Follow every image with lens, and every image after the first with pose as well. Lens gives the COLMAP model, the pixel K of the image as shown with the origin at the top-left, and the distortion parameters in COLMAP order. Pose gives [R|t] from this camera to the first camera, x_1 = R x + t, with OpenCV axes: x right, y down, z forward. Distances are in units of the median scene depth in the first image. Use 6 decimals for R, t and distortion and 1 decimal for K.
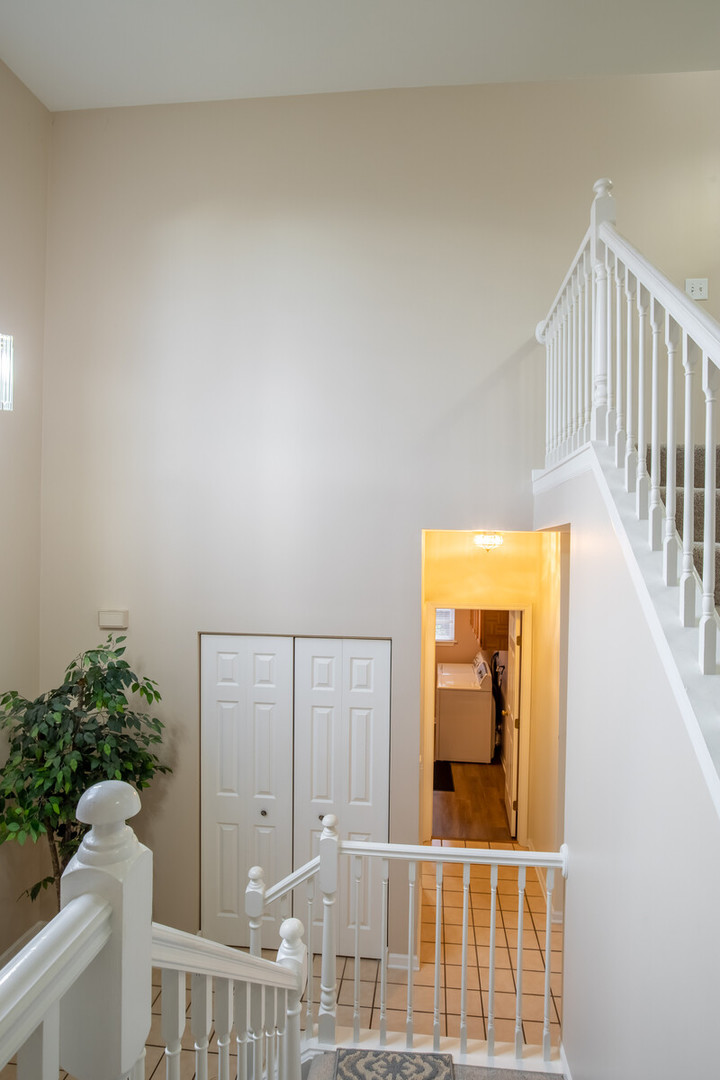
lens RADIAL K [[621.9, 0, 361.1], [0, 621.9, 541.4], [0, 0, 1]] dist [-0.021036, 0.004385]
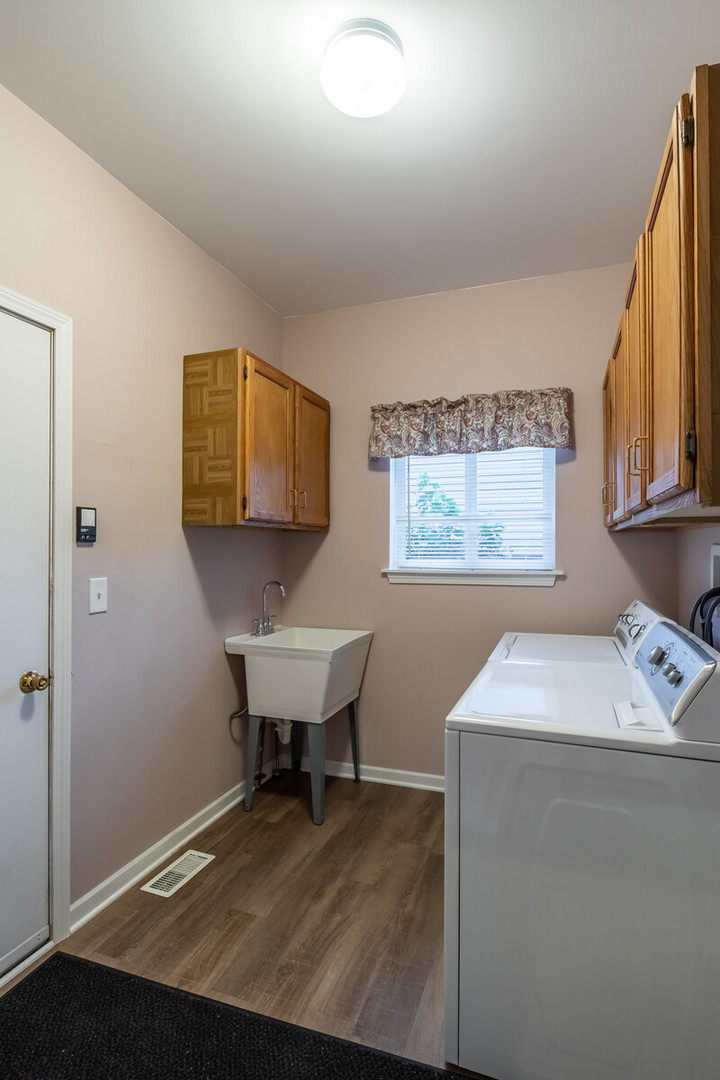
lens RADIAL K [[549.3, 0, 360.7], [0, 549.3, 542.6], [0, 0, 1]] dist [-0.016010, -0.000602]
pose [[0.974734, -0.005707, -0.223295, 0.122150], [0.005009, 0.999981, -0.003691, 0.158332], [0.223312, 0.002479, 0.974744, 0.737143]]
